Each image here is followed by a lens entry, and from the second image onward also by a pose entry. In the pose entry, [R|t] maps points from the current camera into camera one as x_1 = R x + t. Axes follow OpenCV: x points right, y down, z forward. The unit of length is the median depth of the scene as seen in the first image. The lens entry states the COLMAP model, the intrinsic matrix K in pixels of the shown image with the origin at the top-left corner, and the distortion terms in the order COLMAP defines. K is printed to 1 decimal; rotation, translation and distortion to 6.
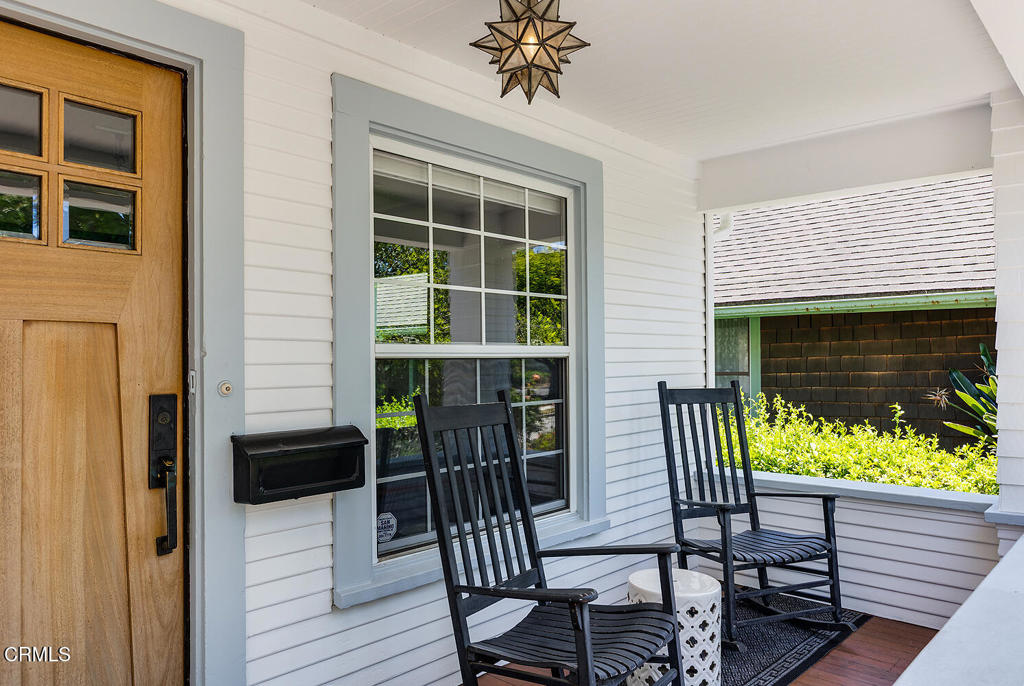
lens RADIAL K [[698.0, 0, 513.2], [0, 698.0, 358.5], [0, 0, 1]] dist [0.004059, 0.001779]
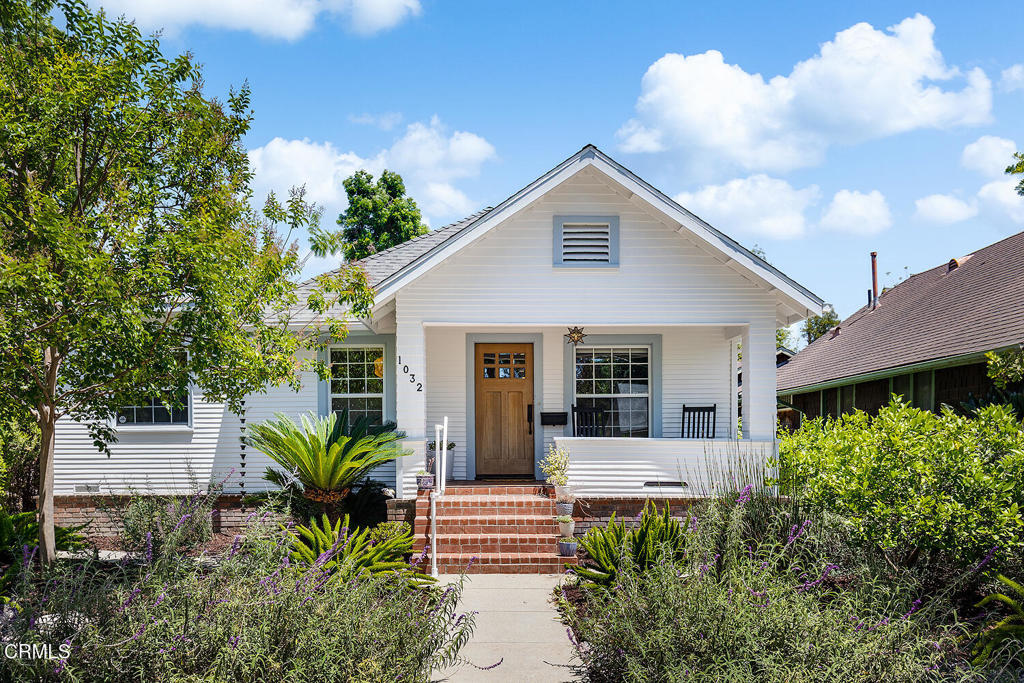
lens RADIAL K [[832.7, 0, 512.0], [0, 832.7, 341.5], [0, 0, 1]] dist [-0.000480, -0.000074]
pose [[0.682628, -0.078555, -0.726532, 3.913223], [0.003907, 0.994584, -0.103867, 0.222647], [0.730756, 0.068064, 0.679237, -3.330592]]
